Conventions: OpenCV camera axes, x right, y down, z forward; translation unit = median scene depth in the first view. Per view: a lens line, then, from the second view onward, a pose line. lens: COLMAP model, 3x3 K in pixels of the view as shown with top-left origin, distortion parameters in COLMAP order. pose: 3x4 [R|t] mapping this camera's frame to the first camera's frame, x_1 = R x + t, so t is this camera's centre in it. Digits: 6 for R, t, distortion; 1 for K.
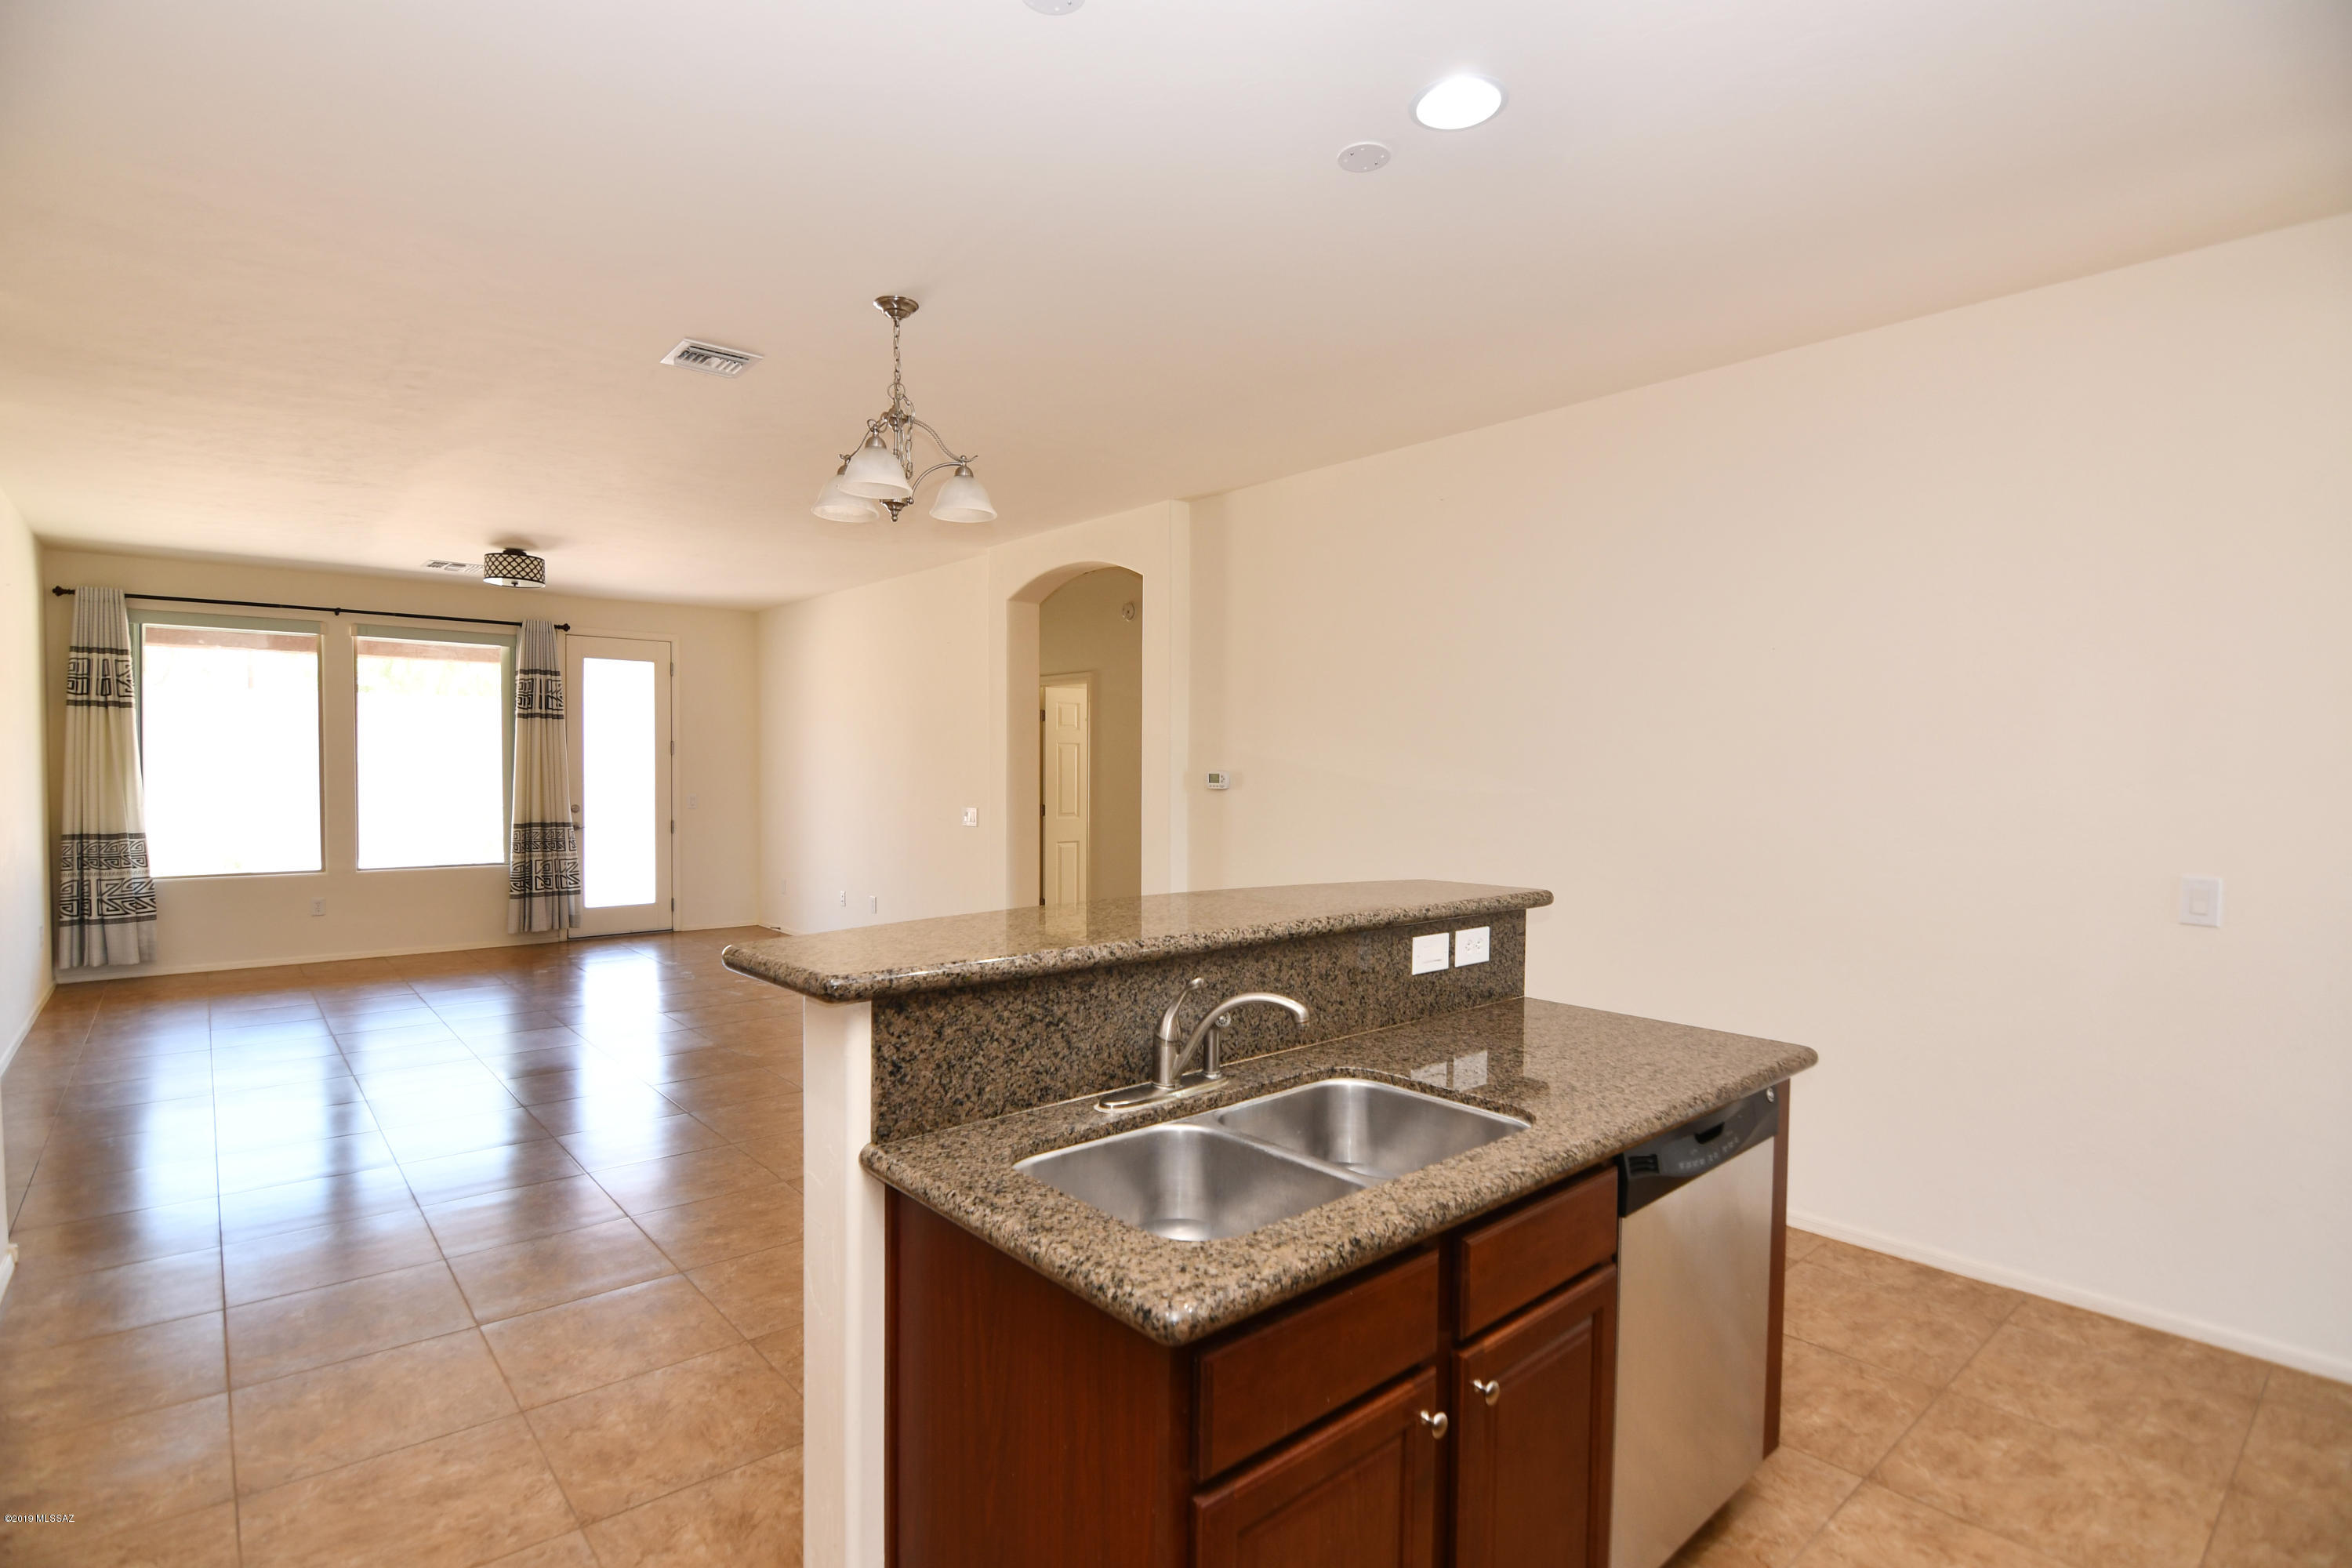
lens RADIAL K [[1126.8, 0, 1202.0], [0, 1126.8, 785.5], [0, 0, 1]] dist [-0.016689, -0.000083]
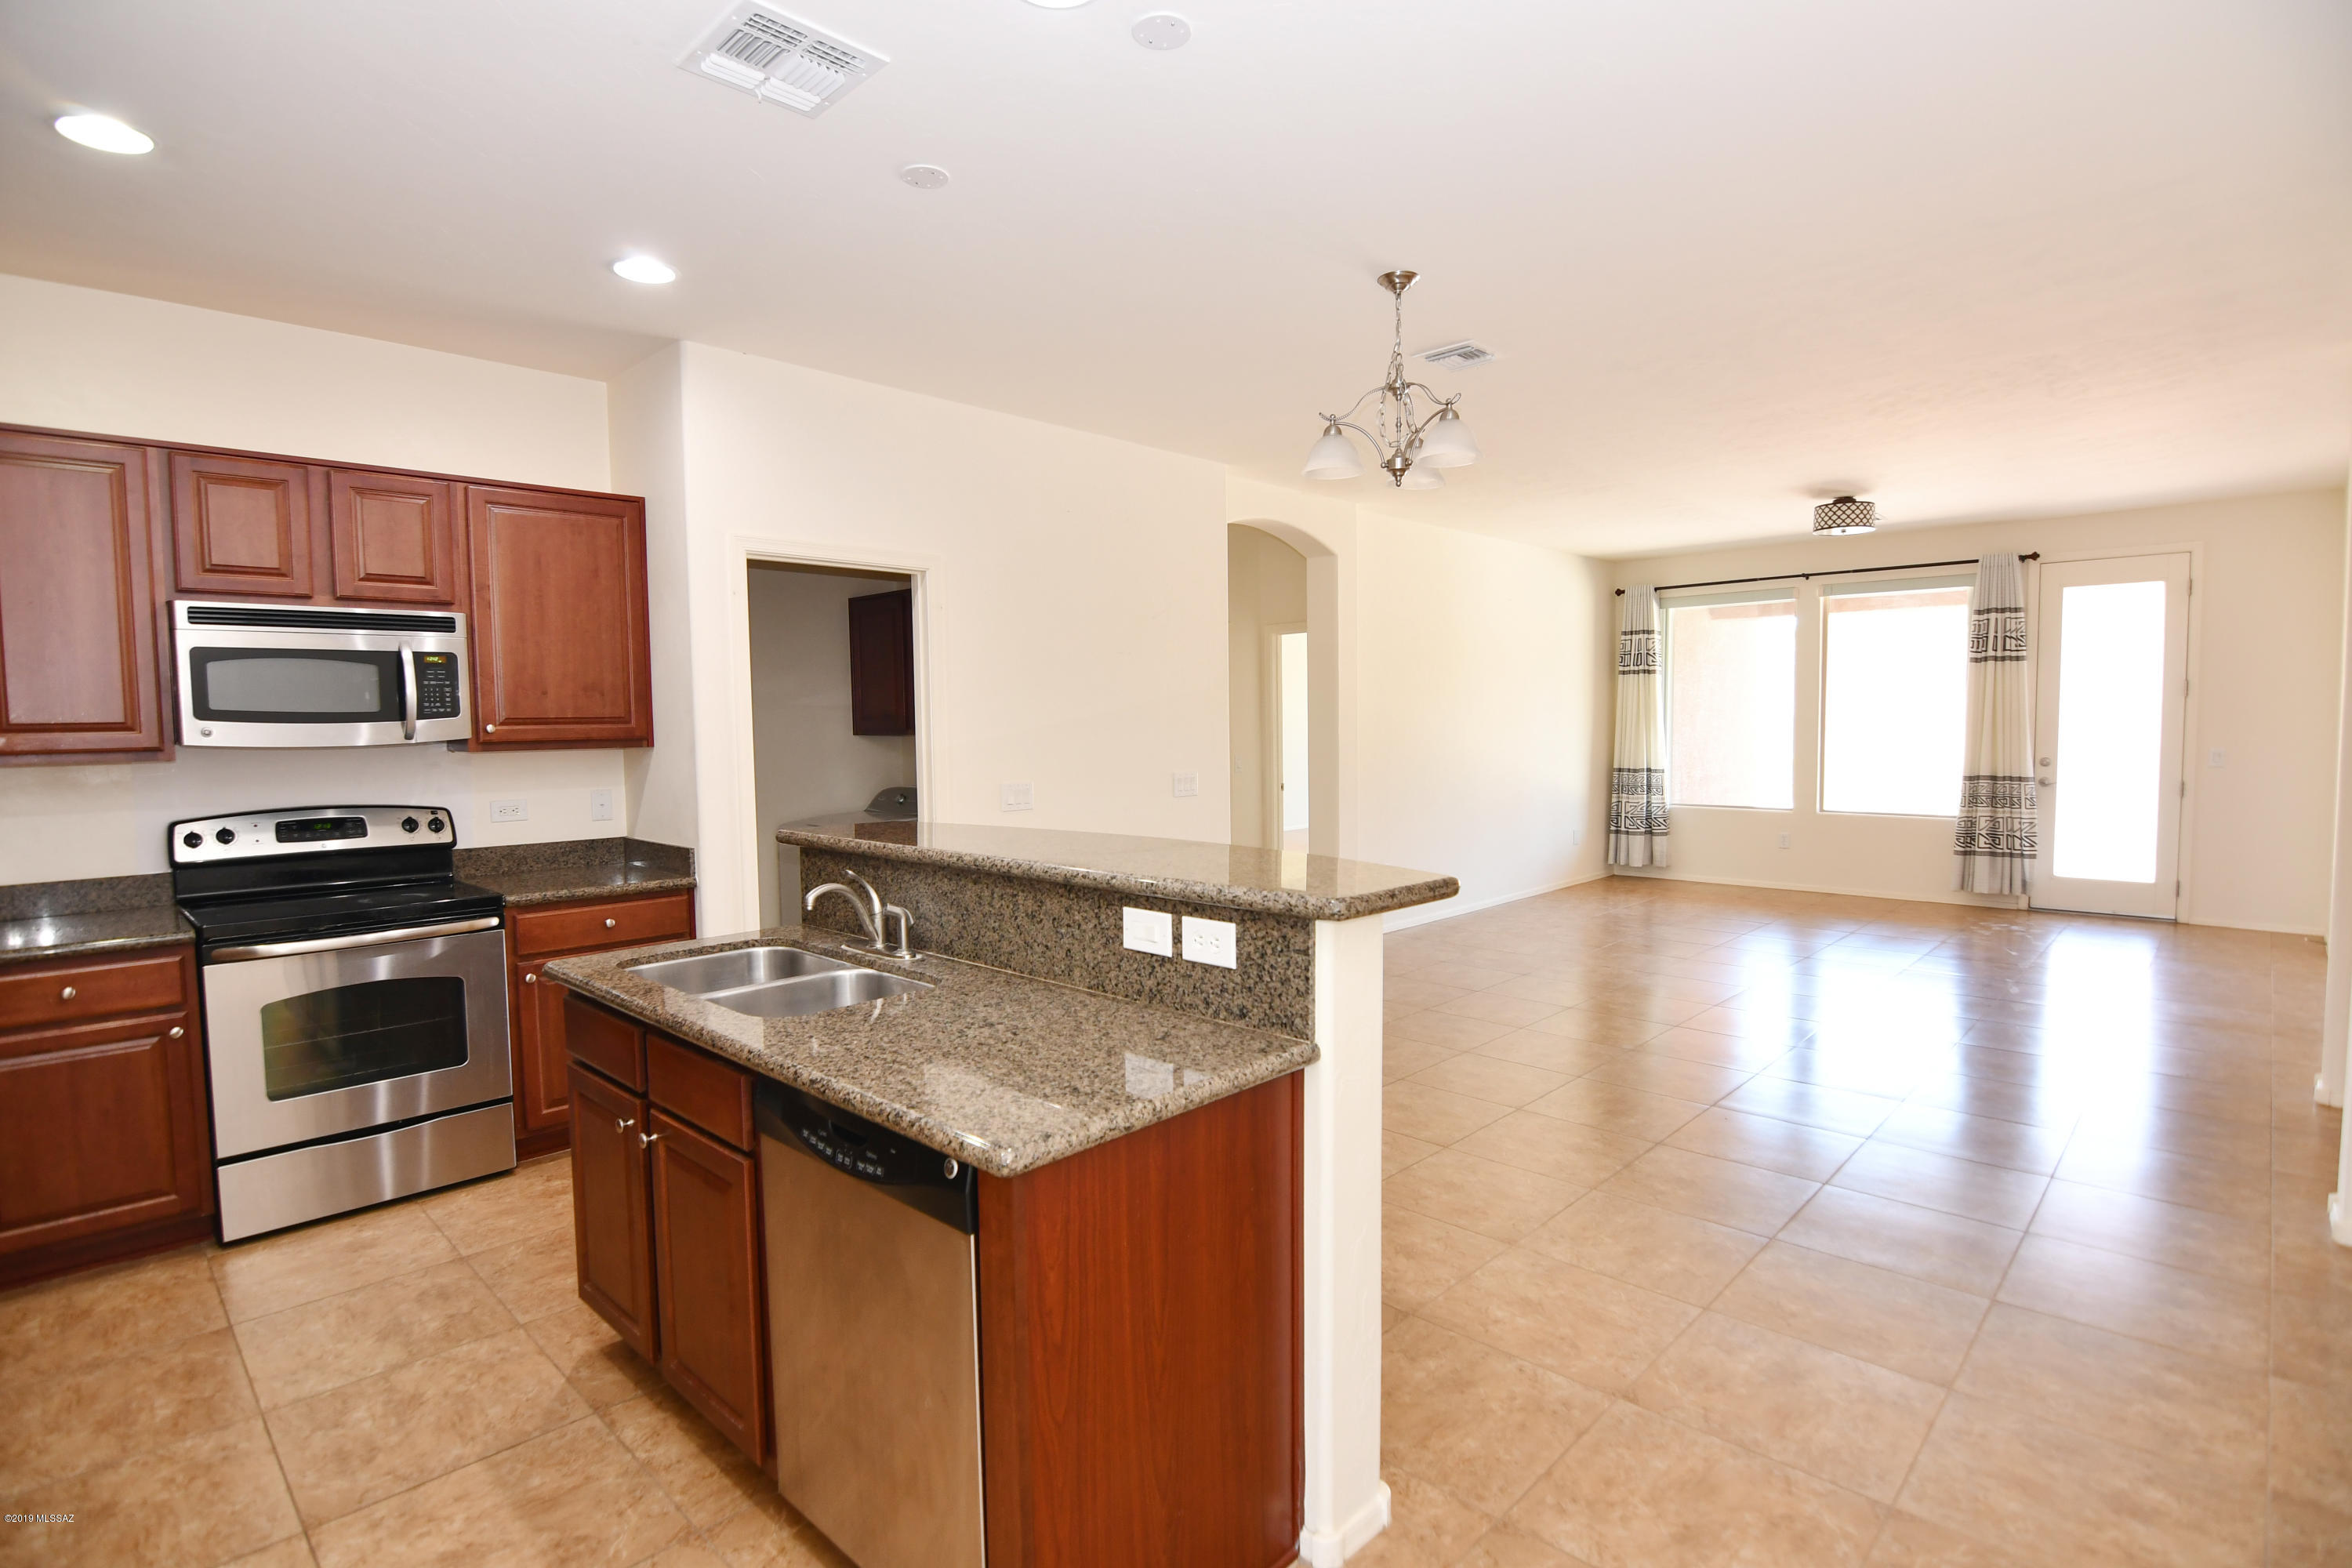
lens RADIAL K [[1156.6, 0, 1172.7], [0, 1156.6, 792.8], [0, 0, 1]] dist [-0.010602, -0.001128]
pose [[0.081615, 0.056673, -0.995051, 0.326205], [-0.005177, 0.998393, 0.056439, -0.002829], [0.996651, 0.000545, 0.081777, 0.282091]]
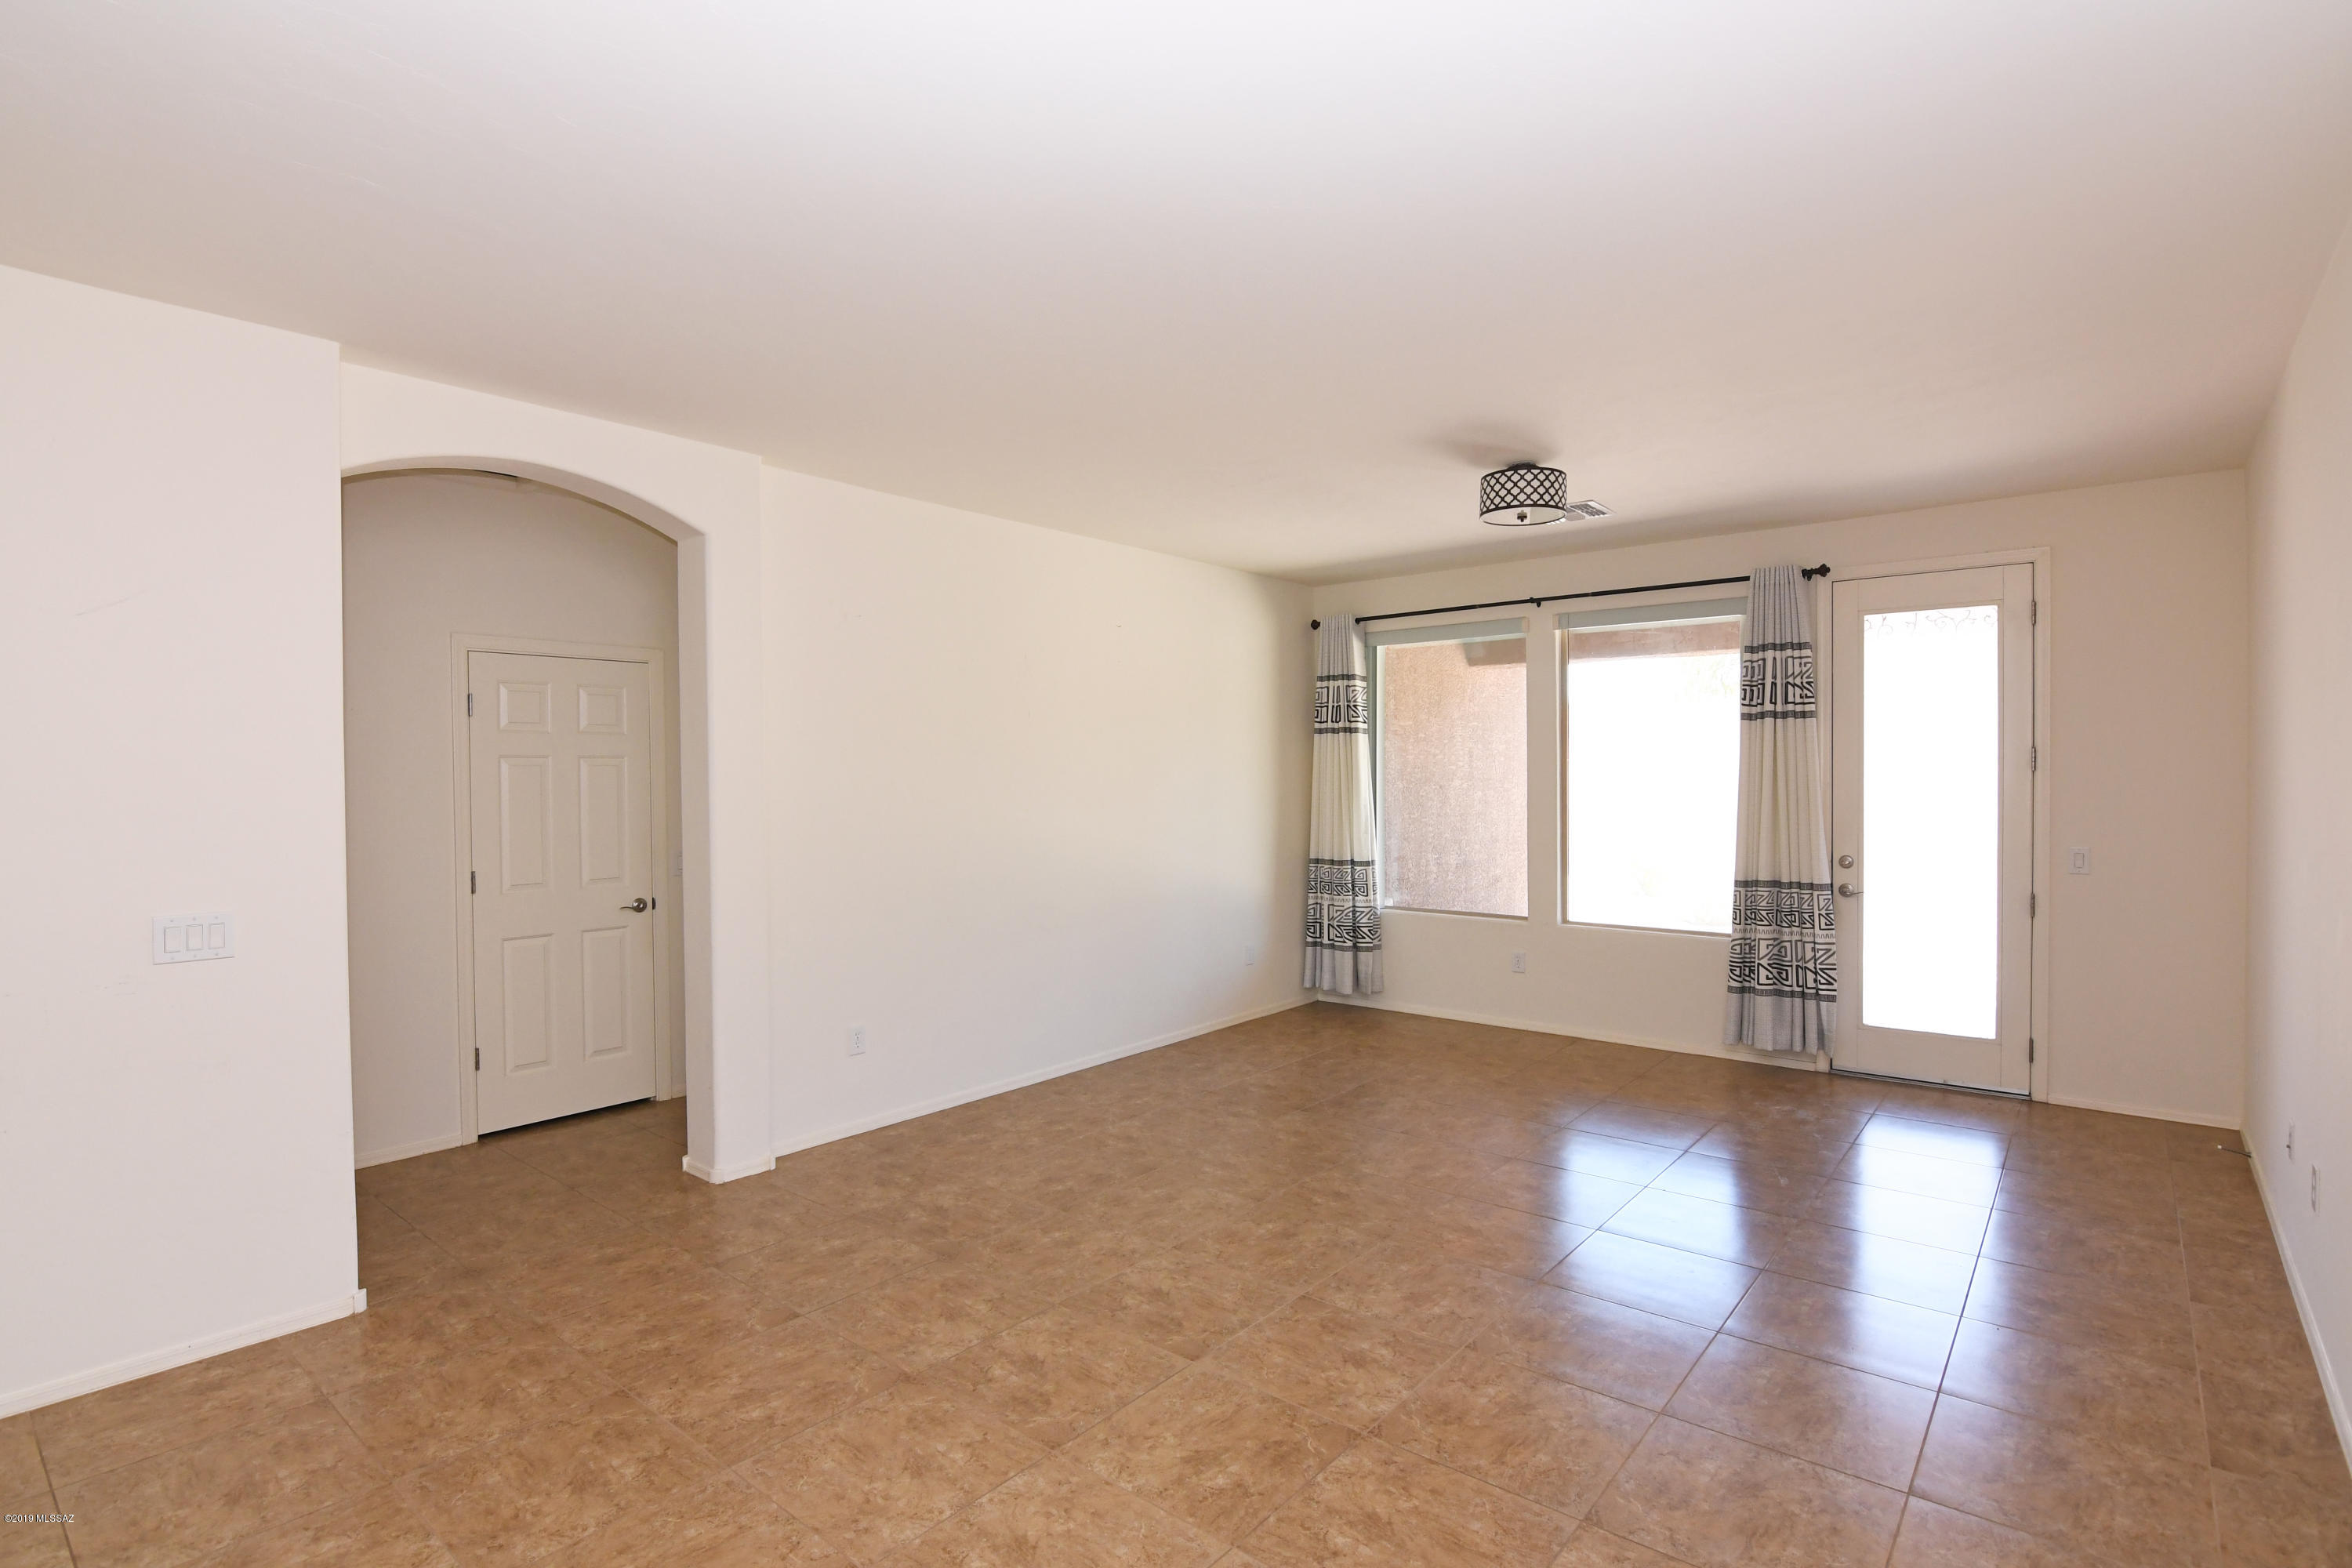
lens RADIAL K [[1156.6, 0, 1172.7], [0, 1156.6, 792.8], [0, 0, 1]] dist [-0.010602, -0.001128]
pose [[0.122114, 0.011706, -0.992447, 0.028582], [-0.008922, 0.999903, 0.010696, -0.023898], [0.992476, 0.007548, 0.122207, 0.638392]]
